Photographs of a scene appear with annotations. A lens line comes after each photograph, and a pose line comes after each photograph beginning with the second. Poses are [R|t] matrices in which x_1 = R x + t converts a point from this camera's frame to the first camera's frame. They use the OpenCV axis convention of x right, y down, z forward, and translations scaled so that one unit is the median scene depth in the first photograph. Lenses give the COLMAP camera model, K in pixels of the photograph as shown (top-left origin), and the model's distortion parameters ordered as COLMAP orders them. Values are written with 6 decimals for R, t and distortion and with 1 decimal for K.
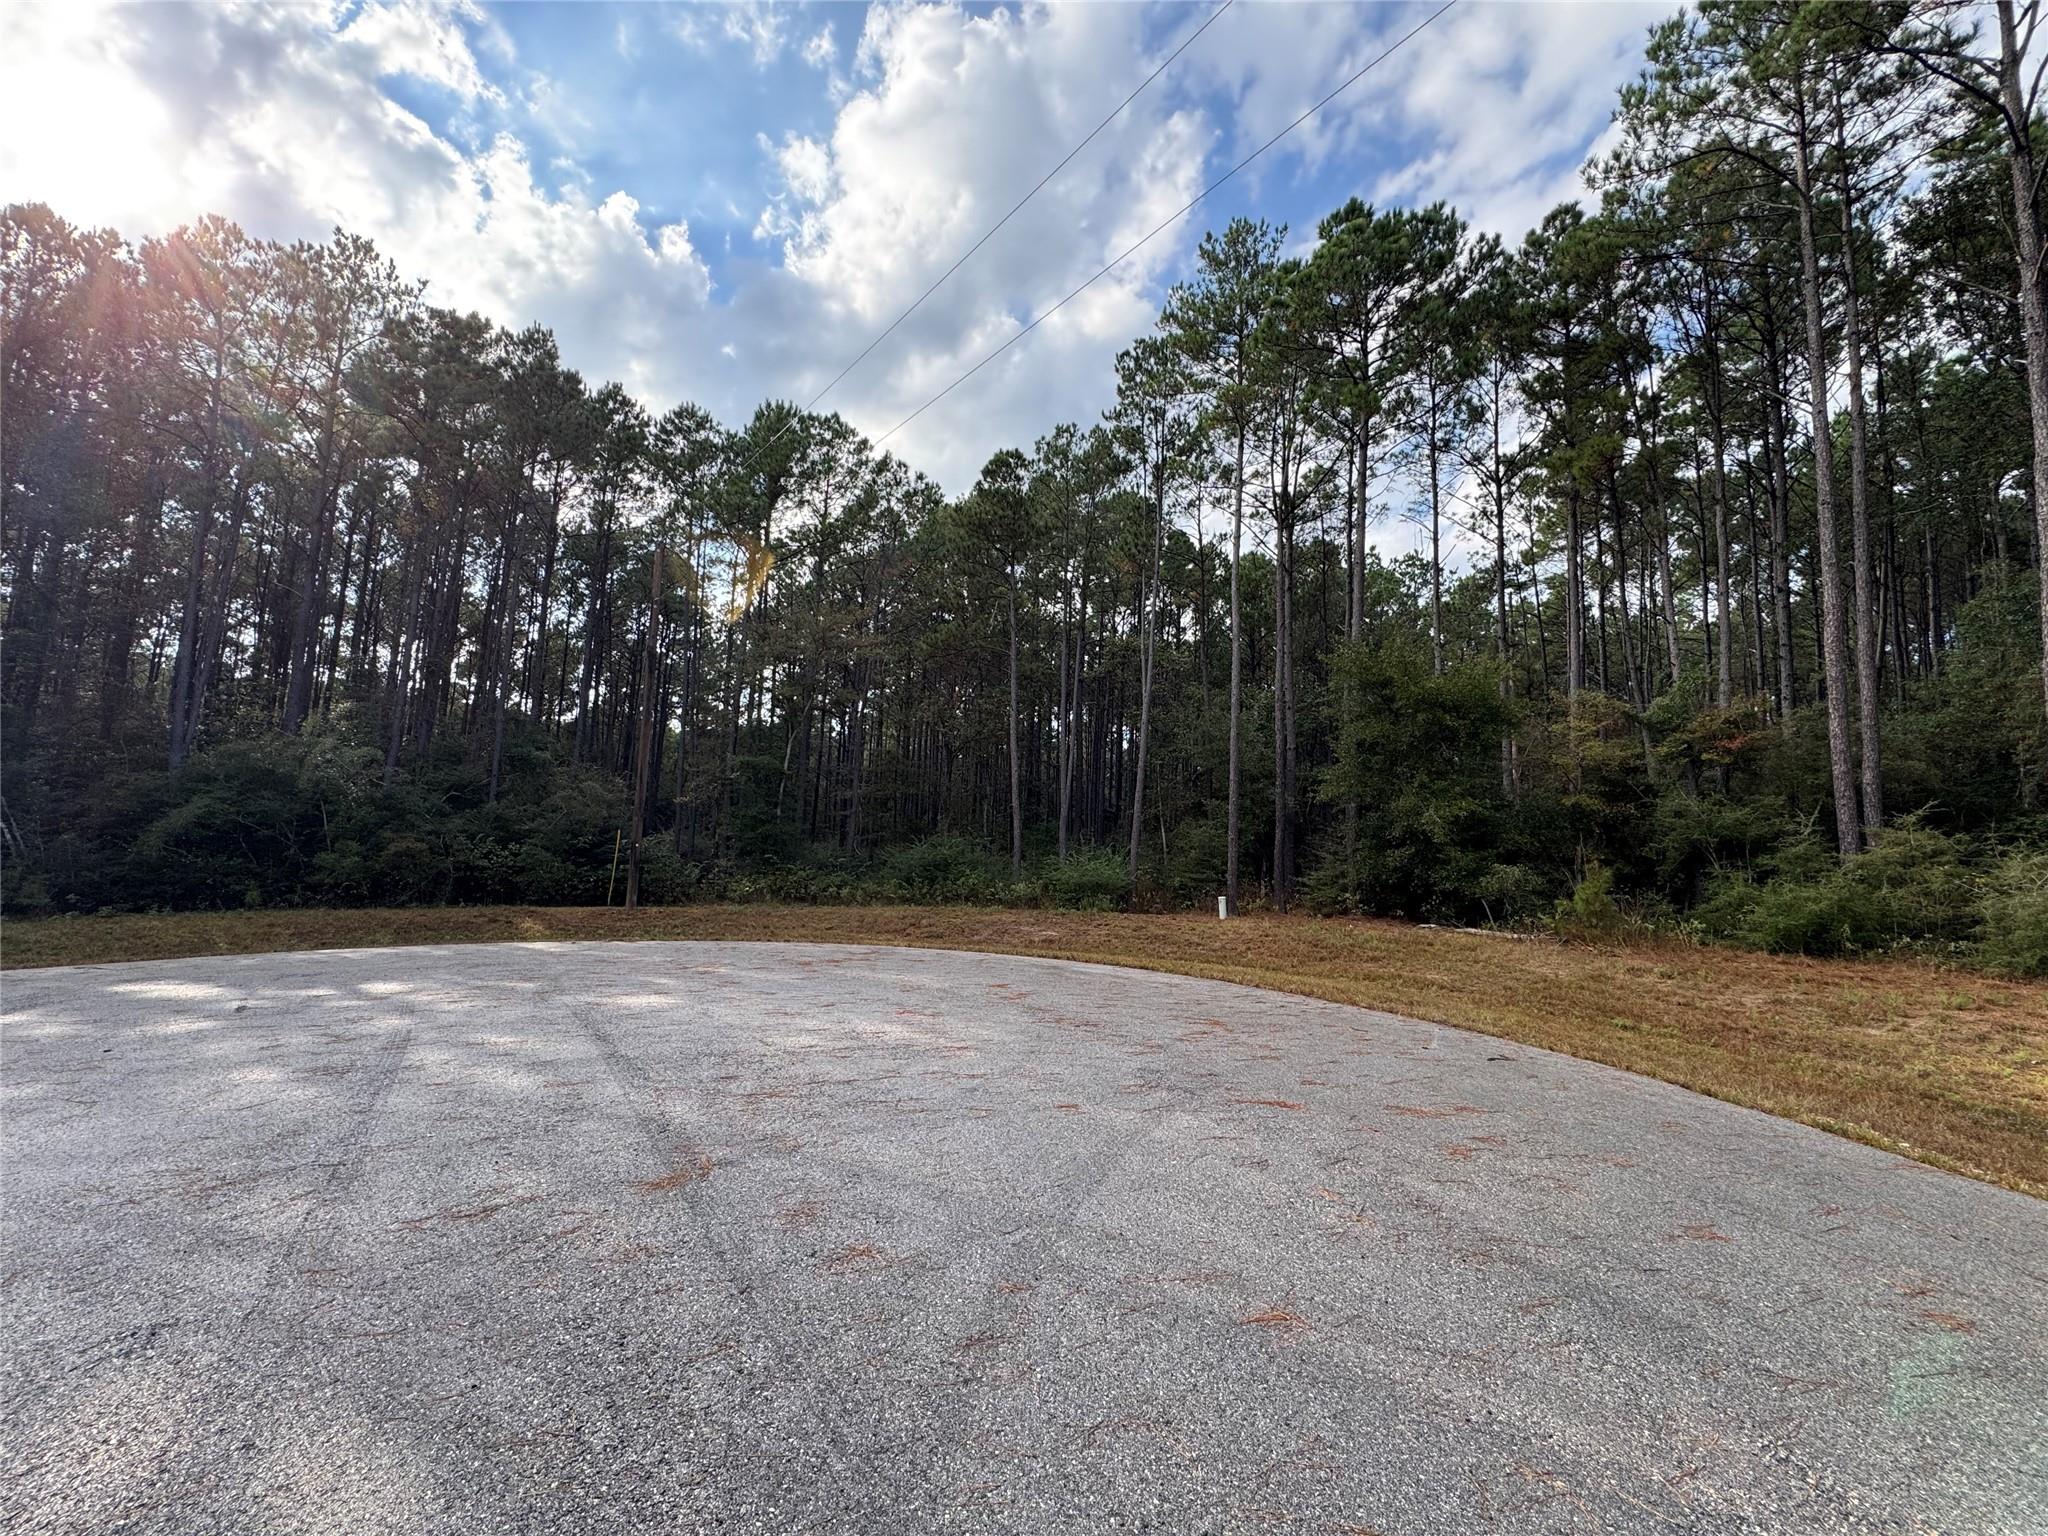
lens RADIAL K [[816.6, 0, 1020.5], [0, 816.6, 764.2], [0, 0, 1]] dist [-0.001732, 0.000074]
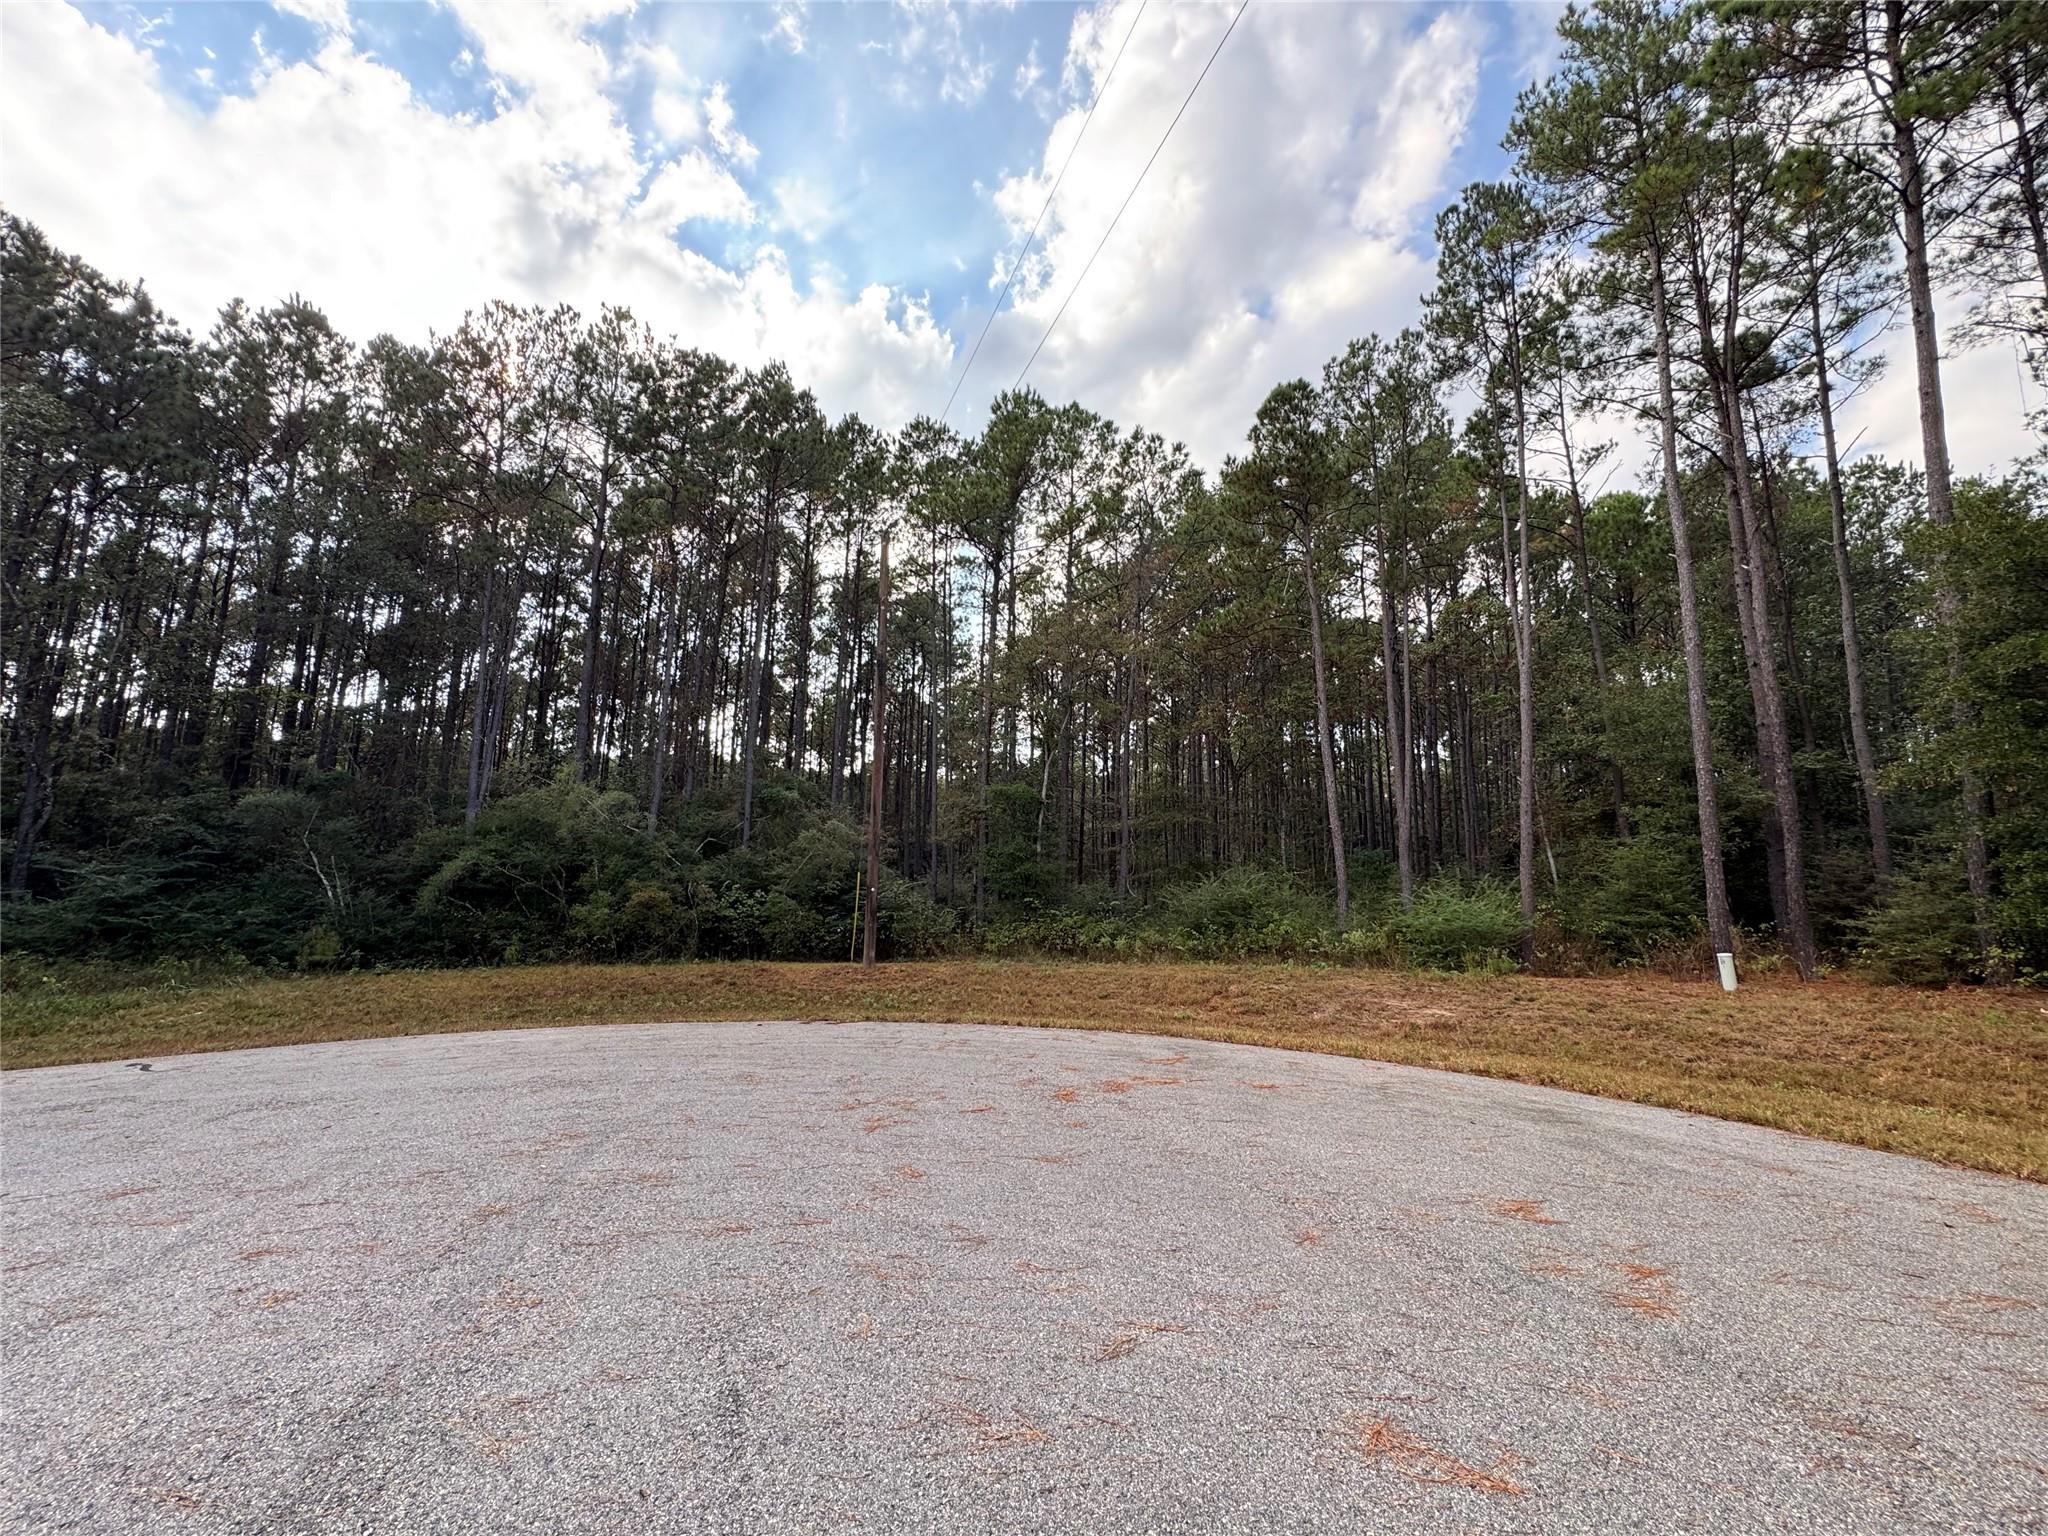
lens RADIAL K [[808.5, 0, 1008.3], [0, 808.5, 772.2], [0, 0, 1]] dist [-0.022130, 0.000002]
pose [[0.946736, -0.064455, -0.315495, -0.051980], [0.052418, 0.997542, -0.046500, 0.016805], [0.317717, 0.027486, 0.947787, 0.182414]]
